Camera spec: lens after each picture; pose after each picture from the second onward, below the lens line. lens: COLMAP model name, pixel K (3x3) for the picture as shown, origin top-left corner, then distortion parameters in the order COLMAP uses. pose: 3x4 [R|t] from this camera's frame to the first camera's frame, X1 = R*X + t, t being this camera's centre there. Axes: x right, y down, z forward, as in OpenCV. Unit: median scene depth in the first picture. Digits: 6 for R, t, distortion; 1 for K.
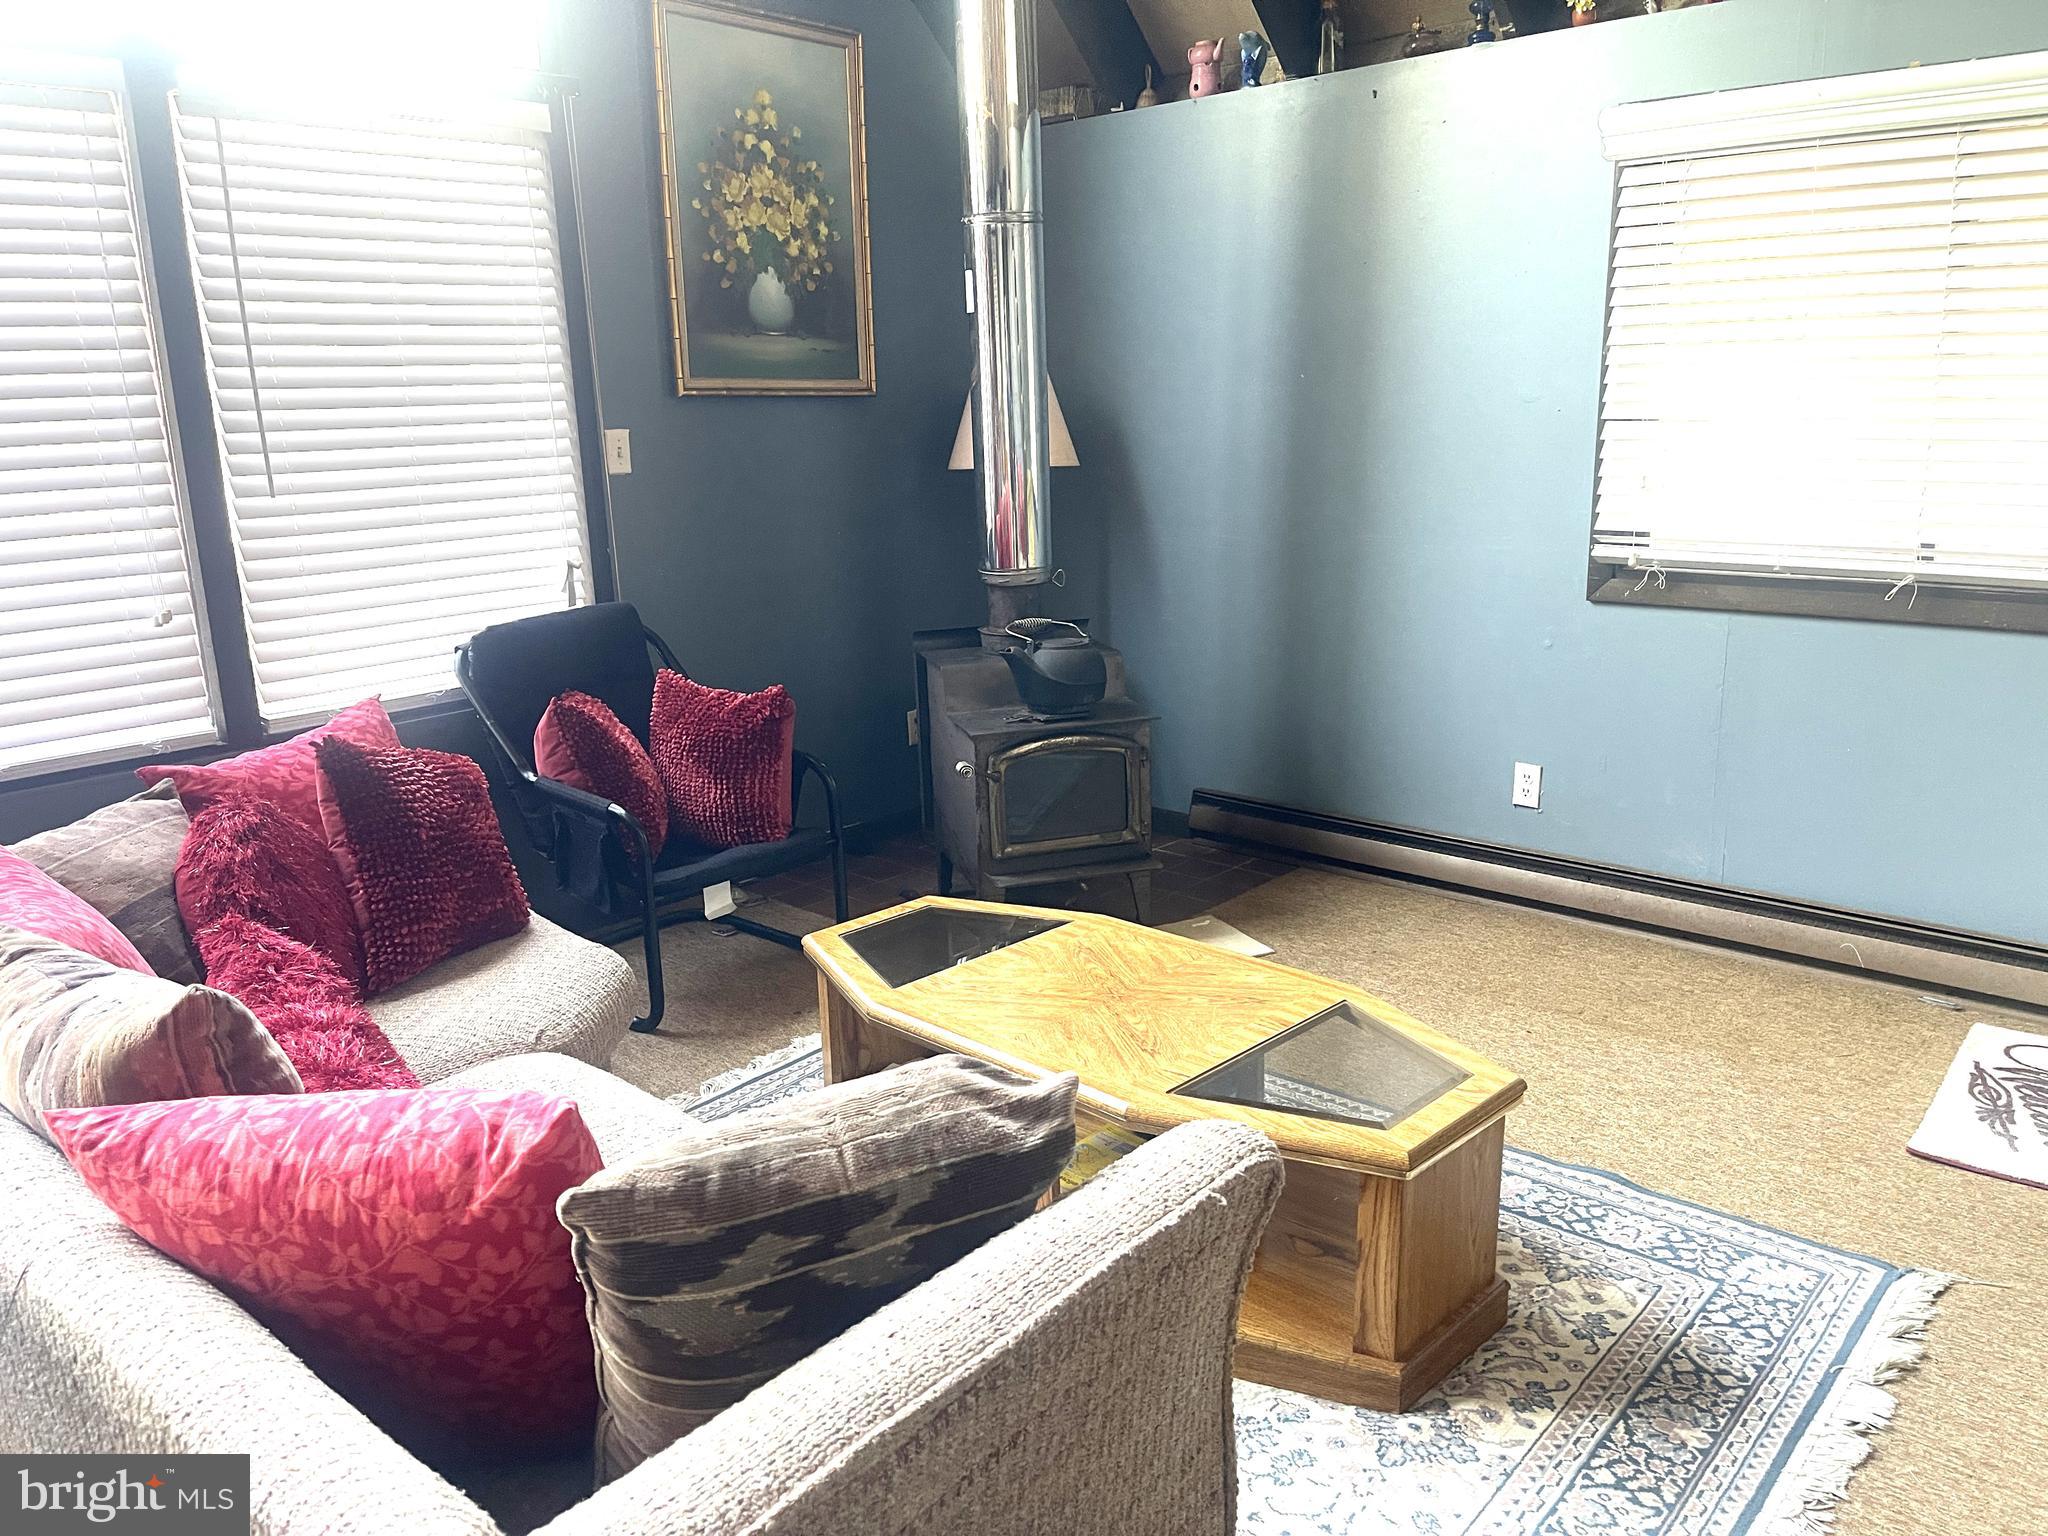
lens RADIAL K [[1540.4, 0, 1019.4], [0, 1540.4, 773.6], [0, 0, 1]] dist [0.045815, -0.075269]
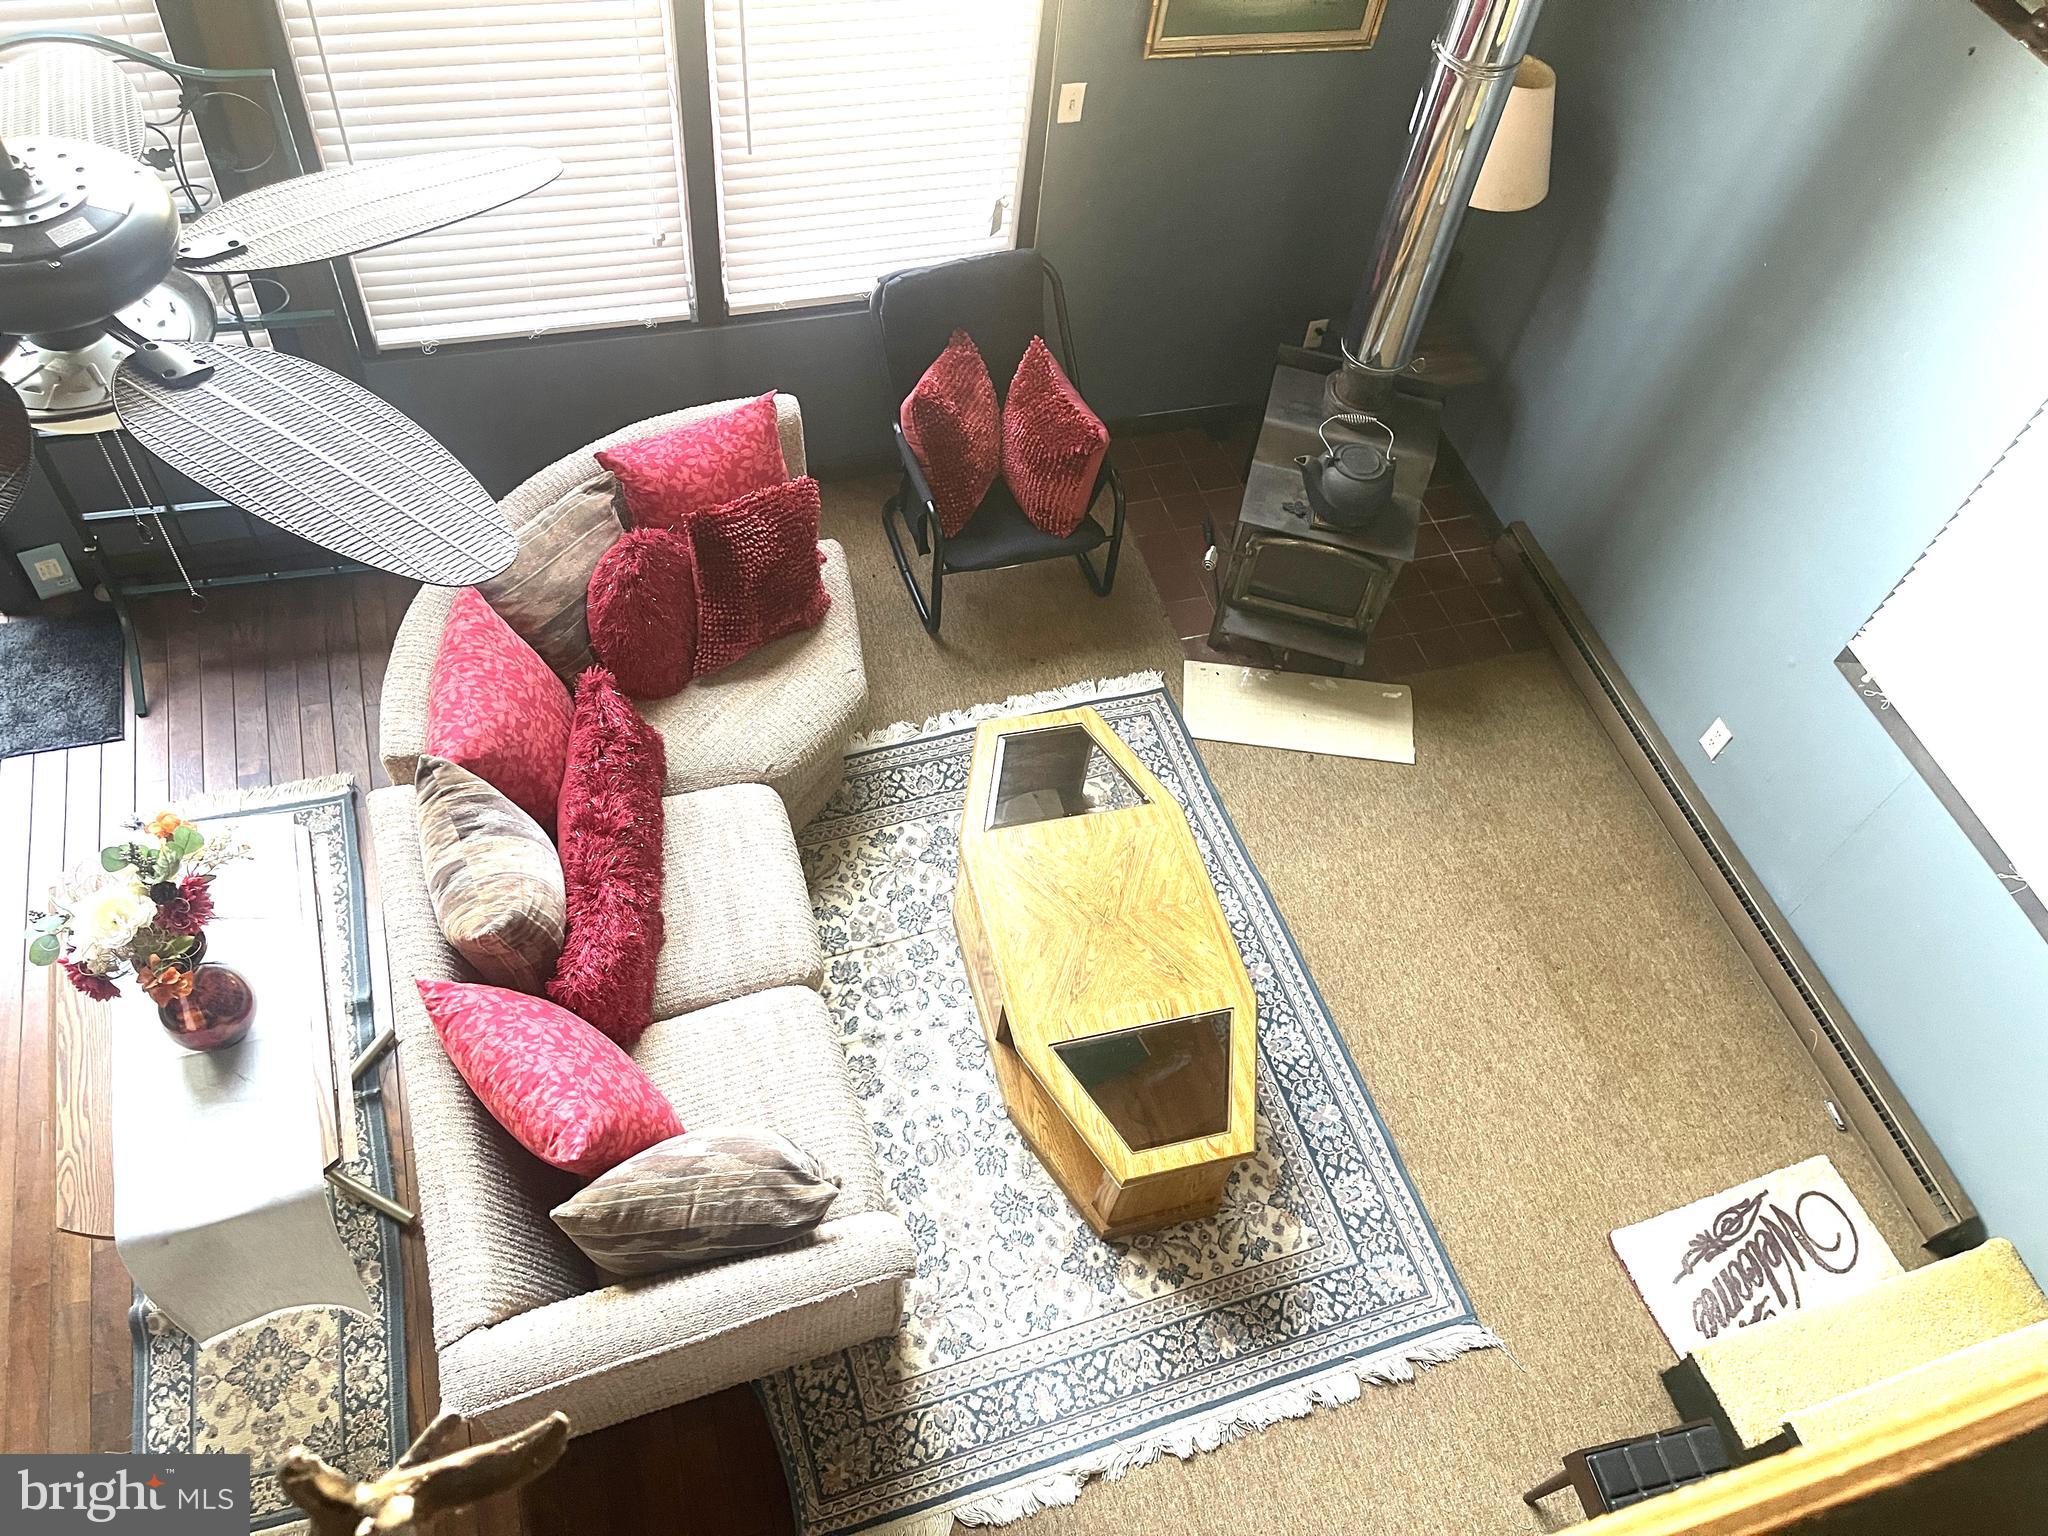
lens RADIAL K [[1541.4, 0, 1031.1], [0, 1541.4, 785.2], [0, 0, 1]] dist [0.007497, 0.009676]
pose [[0.858526, 0.475178, -0.192716, 0.233352], [-0.245563, 0.710934, 0.658992, -0.935774], [0.450147, -0.518438, 0.727042, -0.029353]]
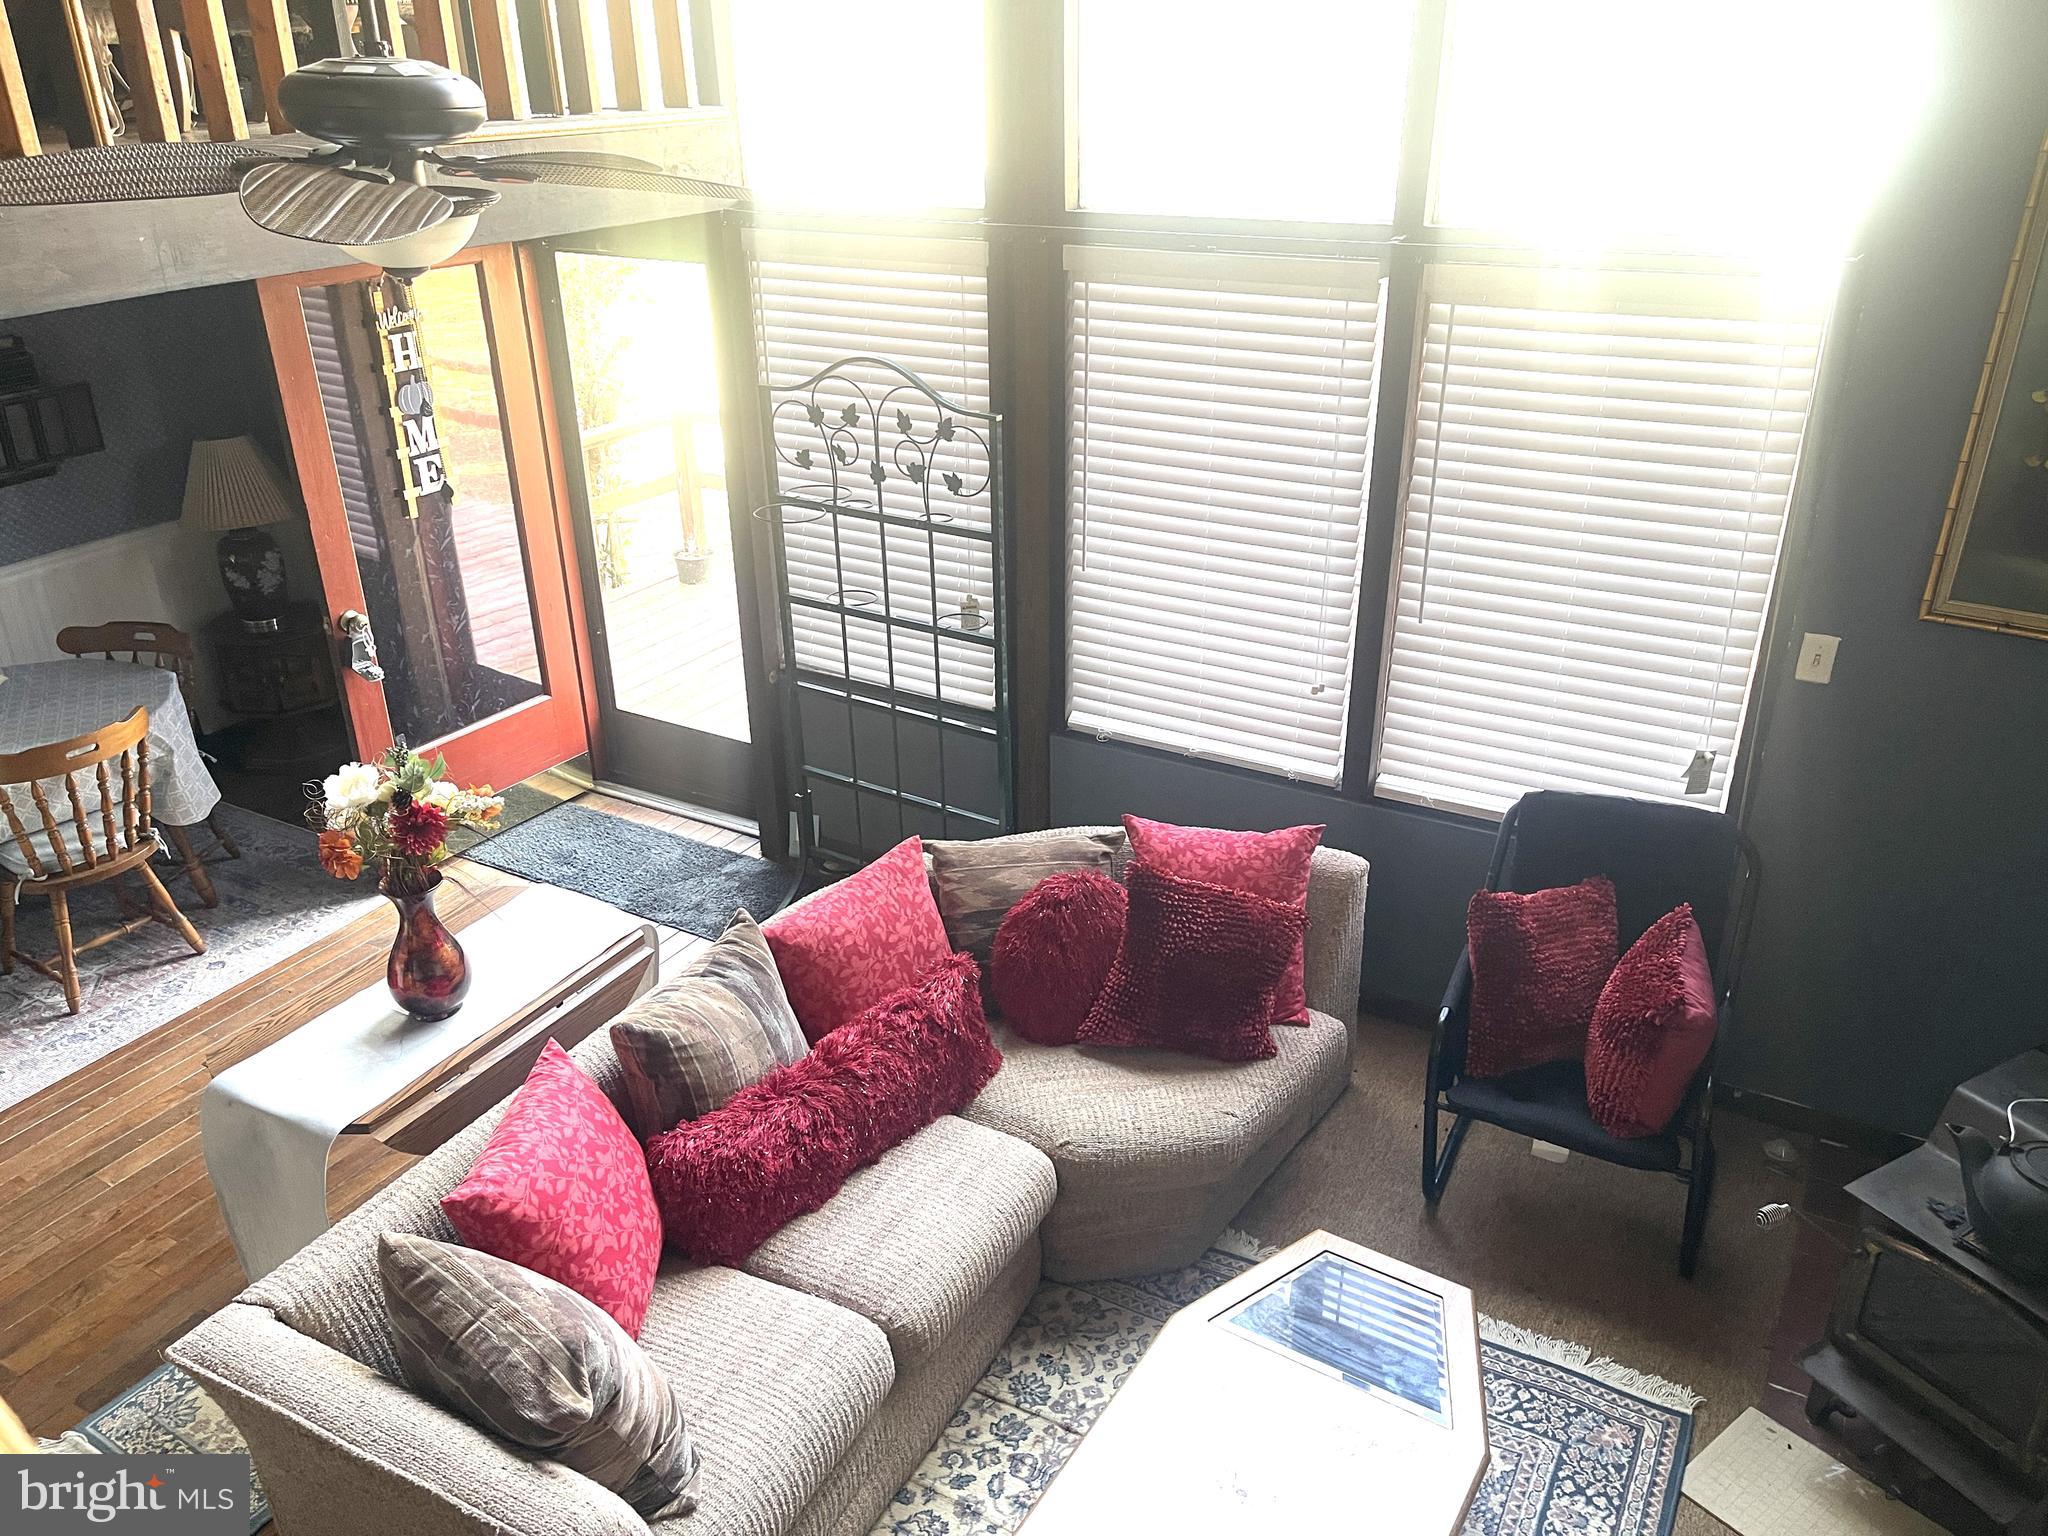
lens RADIAL K [[1540.4, 0, 1019.4], [0, 1540.4, 773.6], [0, 0, 1]] dist [0.045815, -0.075269]
pose [[0.217671, 0.440356, -0.871037, 0.715785], [-0.233898, 0.889966, 0.391475, -0.642661], [0.947582, 0.118521, 0.296719, 0.538330]]
